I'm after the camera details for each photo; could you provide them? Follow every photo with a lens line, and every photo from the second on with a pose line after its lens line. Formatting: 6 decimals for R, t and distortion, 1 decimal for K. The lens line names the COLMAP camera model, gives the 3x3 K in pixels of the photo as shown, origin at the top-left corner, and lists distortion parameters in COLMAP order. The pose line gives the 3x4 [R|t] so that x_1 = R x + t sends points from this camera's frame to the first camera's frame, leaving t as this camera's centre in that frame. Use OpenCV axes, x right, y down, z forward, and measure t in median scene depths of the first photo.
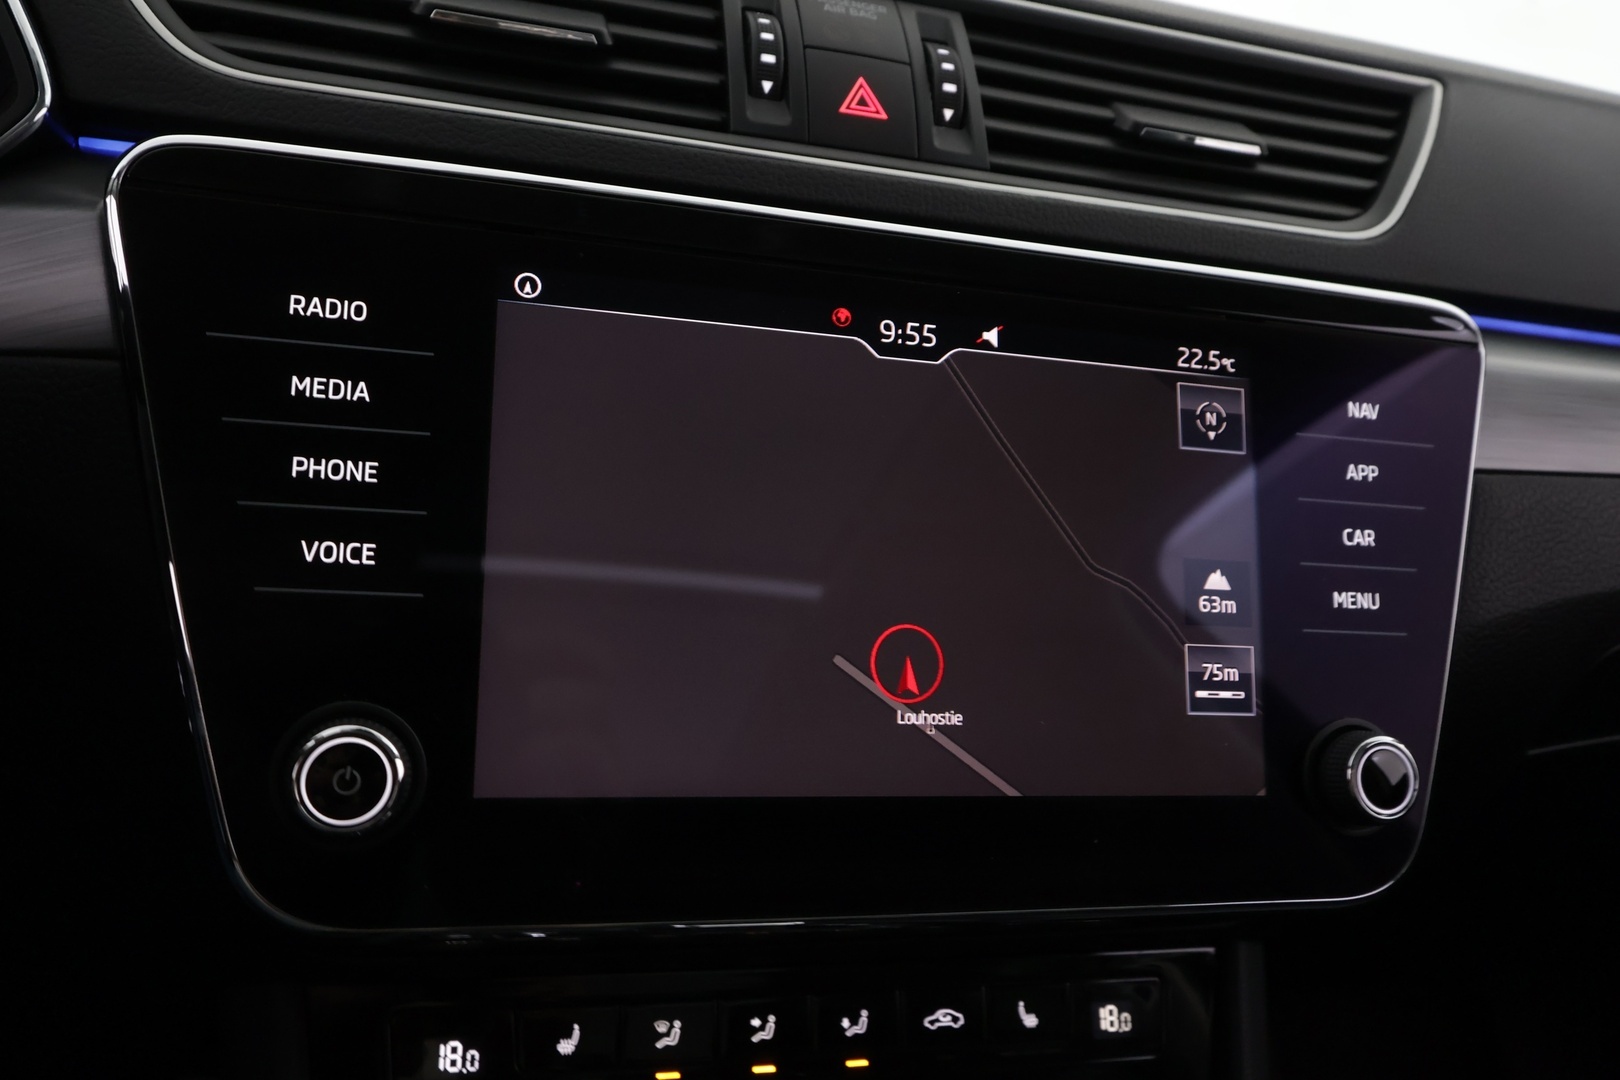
lens RADIAL K [[1299.7, 0, 810.0], [0, 1299.7, 540.0], [0, 0, 1]] dist [0.006922, 0.010471]
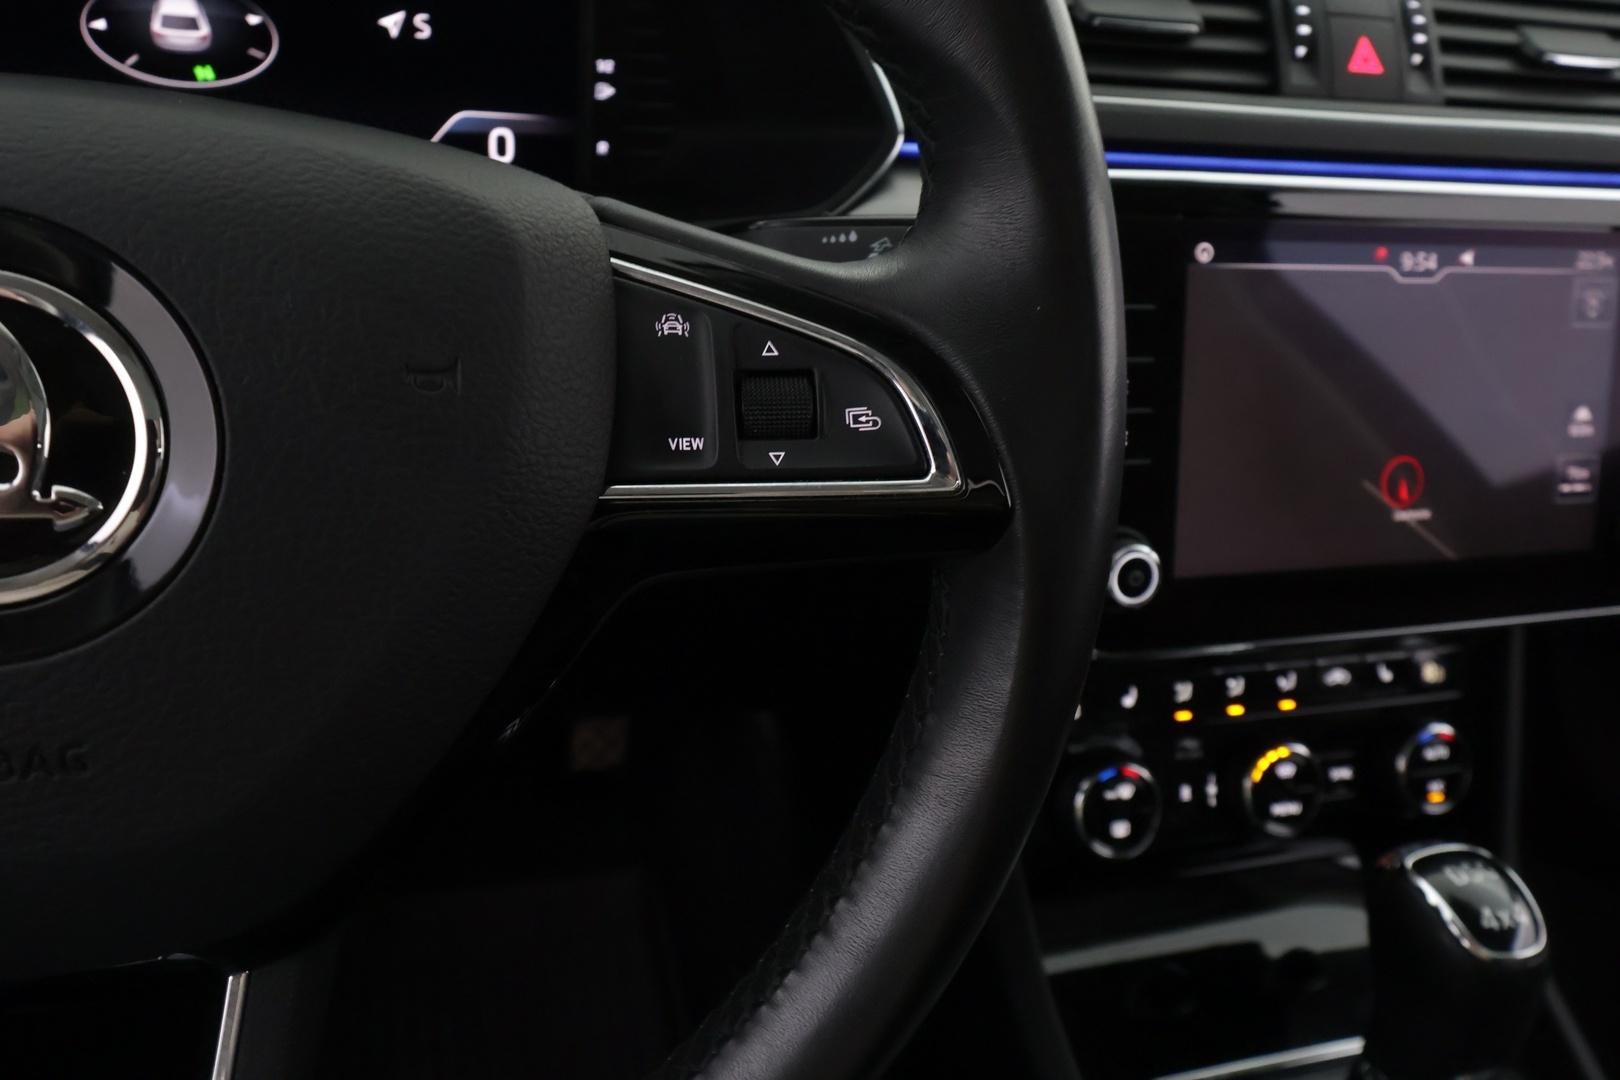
lens RADIAL K [[1299.7, 0, 810.0], [0, 1299.7, 540.0], [0, 0, 1]] dist [0.006922, 0.010471]
pose [[0.999609, -0.015389, 0.023335, -0.618253], [0.007703, 0.954134, 0.299282, -0.286641], [-0.026871, -0.298985, 0.953879, -0.467601]]
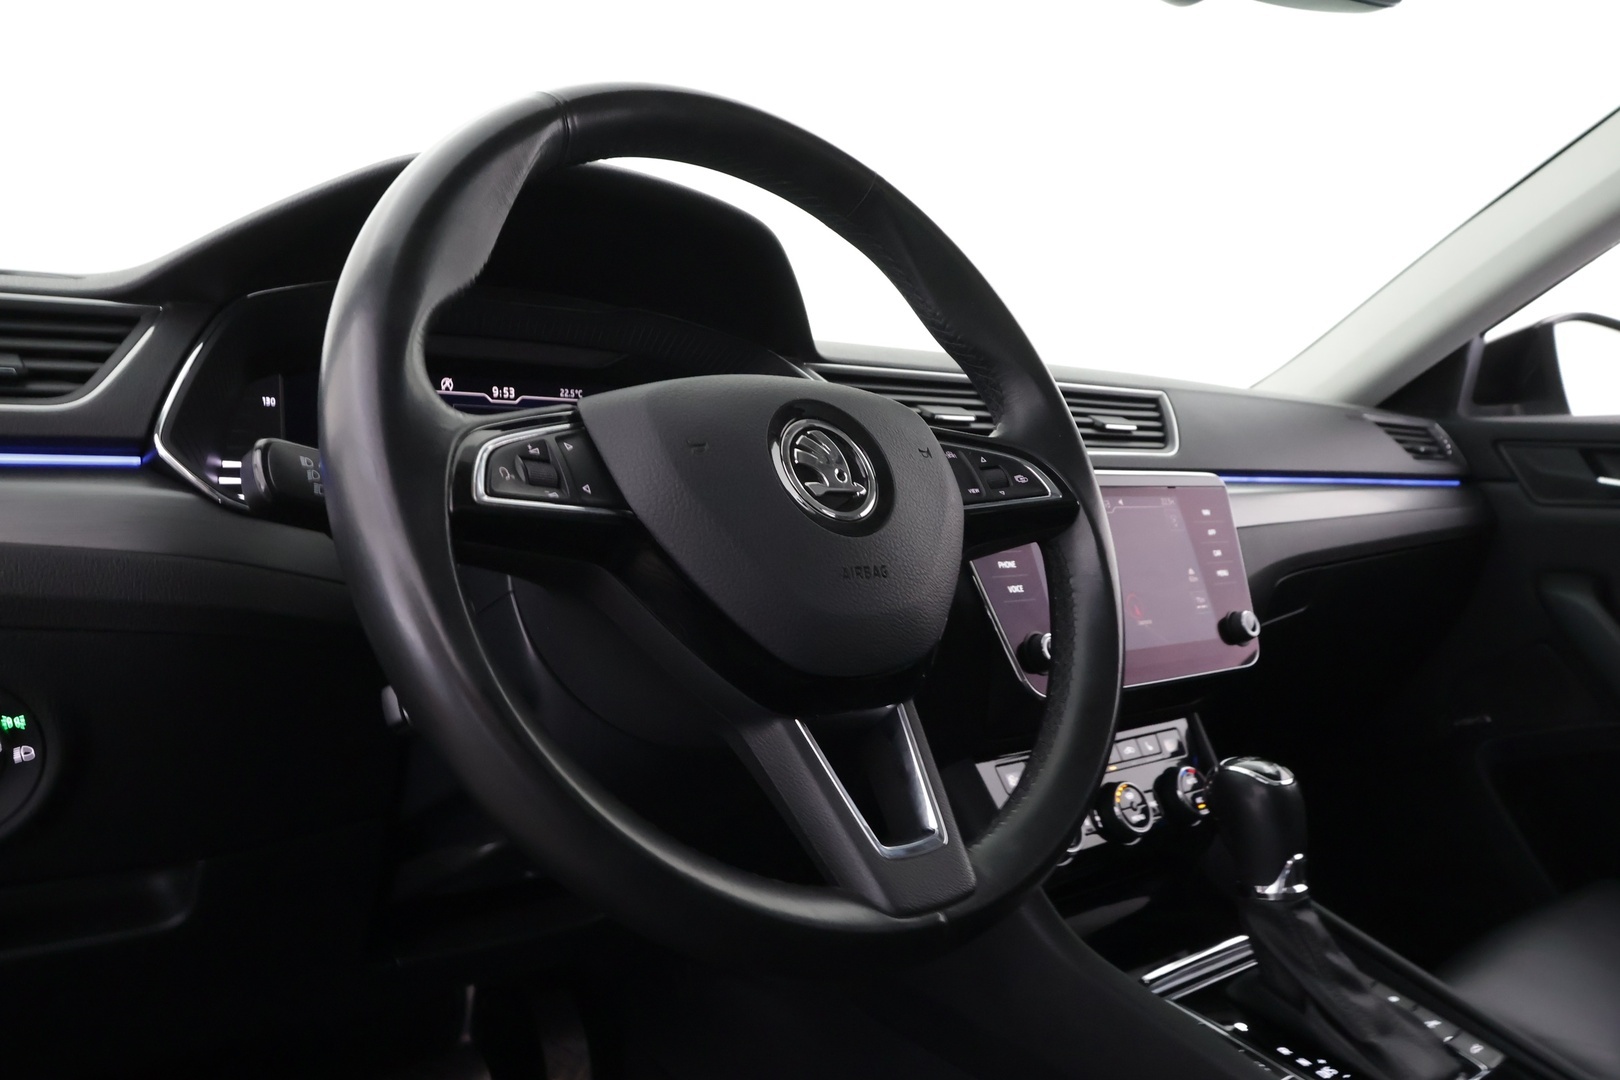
lens RADIAL K [[1299.7, 0, 810.0], [0, 1299.7, 540.0], [0, 0, 1]] dist [0.006922, 0.010471]
pose [[0.906293, -0.136876, 0.399873, -1.674718], [0.194526, 0.975029, -0.107133, 0.110512], [-0.375224, 0.174880, 0.910288, -1.424679]]
